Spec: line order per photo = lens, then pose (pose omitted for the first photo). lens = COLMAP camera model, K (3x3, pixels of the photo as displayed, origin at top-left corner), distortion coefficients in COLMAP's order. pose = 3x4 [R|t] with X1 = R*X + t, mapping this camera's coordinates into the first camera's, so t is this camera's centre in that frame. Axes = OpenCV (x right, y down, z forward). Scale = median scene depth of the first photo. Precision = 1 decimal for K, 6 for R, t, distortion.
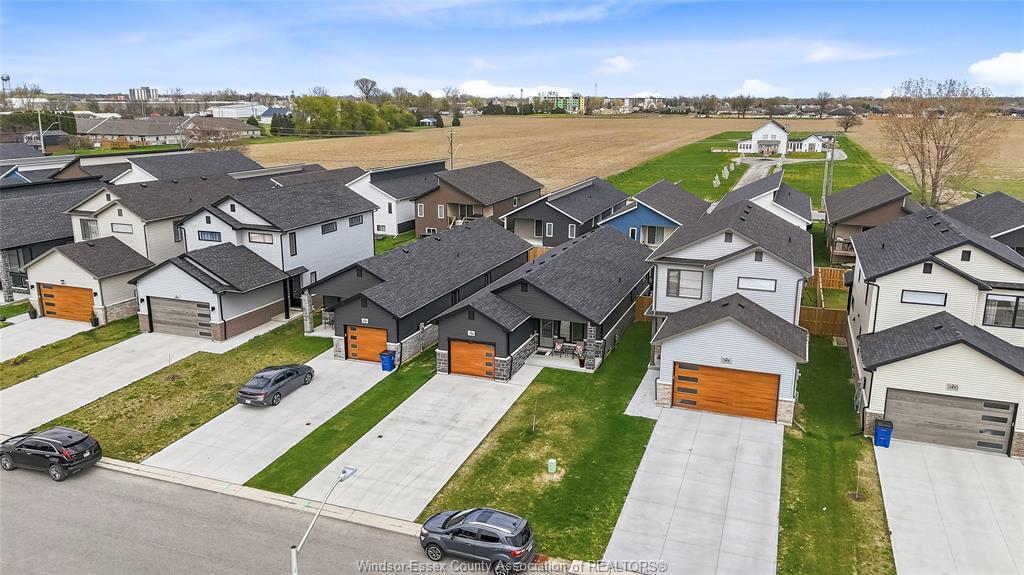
lens RADIAL K [[756.7, 0, 487.1], [0, 756.7, 287.1], [0, 0, 1]] dist [0.069734, -0.056718]
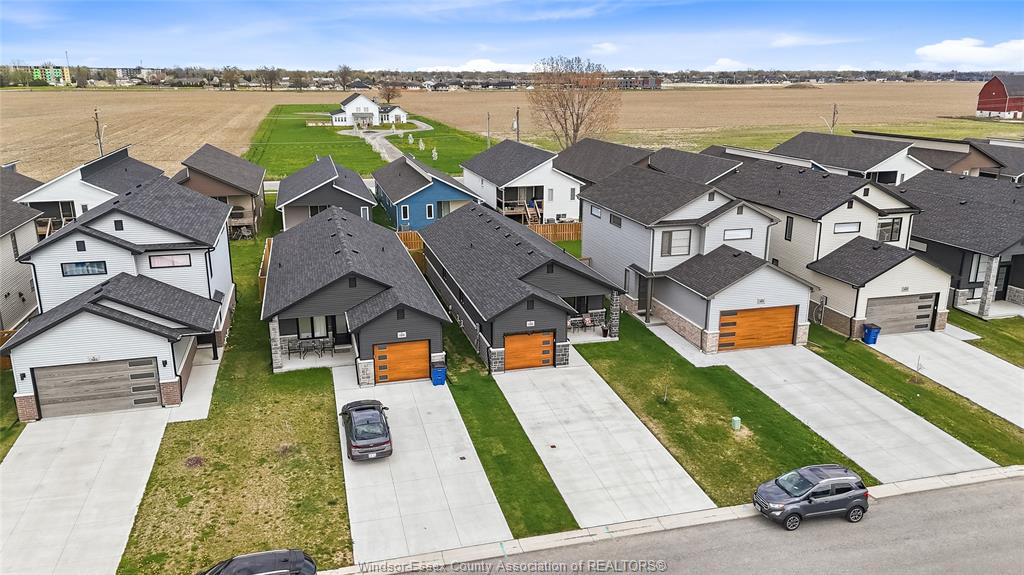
lens RADIAL K [[776.2, 0, 488.1], [0, 776.2, 285.9], [0, 0, 1]] dist [0.064750, -0.050379]
pose [[0.804708, -0.158766, 0.572048, -0.594236], [0.143570, 0.987019, 0.071975, -0.061199], [-0.576049, 0.024210, 0.817056, 0.231592]]
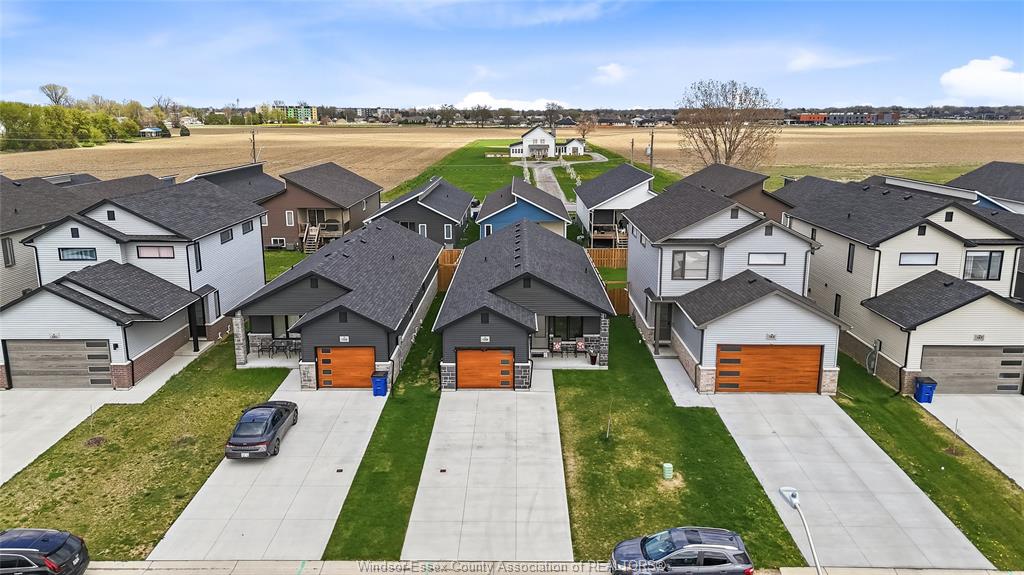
lens RADIAL K [[776.2, 0, 488.1], [0, 776.2, 285.9], [0, 0, 1]] dist [0.064750, -0.050379]
pose [[0.938109, -0.078288, 0.337377, -0.304517], [0.085869, 0.996278, -0.007581, 0.007088], [-0.335527, 0.036082, 0.941339, 0.155799]]
